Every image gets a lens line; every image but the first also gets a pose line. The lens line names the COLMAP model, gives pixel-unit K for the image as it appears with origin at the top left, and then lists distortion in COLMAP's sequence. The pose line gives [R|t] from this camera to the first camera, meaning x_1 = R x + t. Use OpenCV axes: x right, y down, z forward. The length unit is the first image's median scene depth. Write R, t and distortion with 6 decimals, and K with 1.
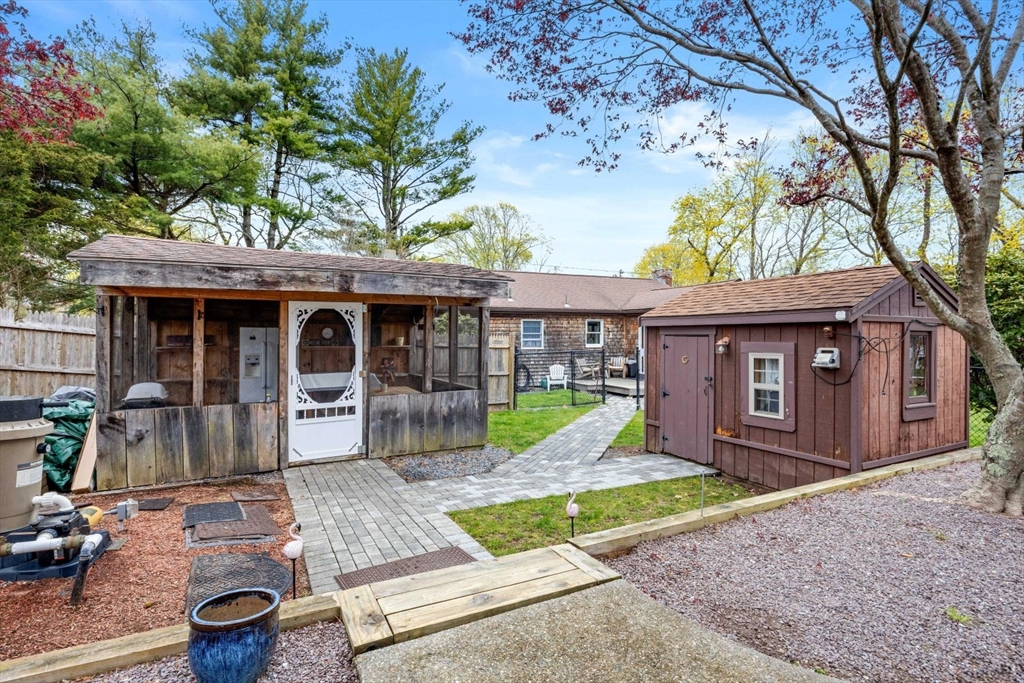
lens RADIAL K [[500.3, 0, 514.3], [0, 500.3, 337.7], [0, 0, 1]] dist [-0.009256, -0.001153]
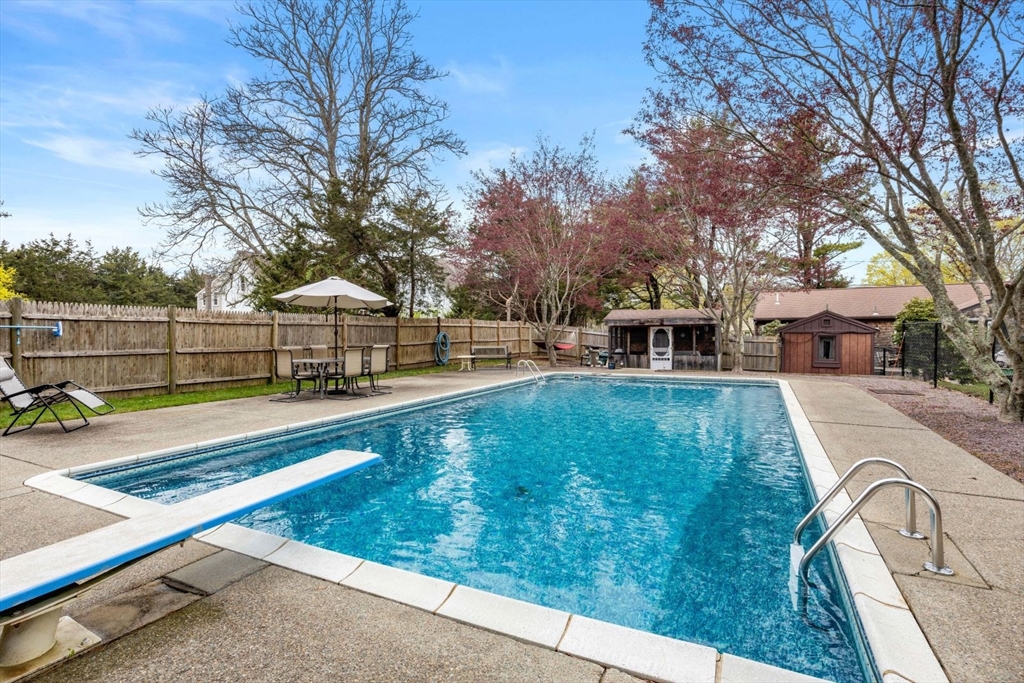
lens RADIAL K [[500.3, 0, 514.3], [0, 500.3, 337.7], [0, 0, 1]] dist [-0.009256, -0.001153]
pose [[0.619667, 0.011577, -0.784779, 1.704355], [-0.007612, 0.999933, 0.008741, -0.018805], [0.784828, 0.000557, 0.619714, -1.929097]]
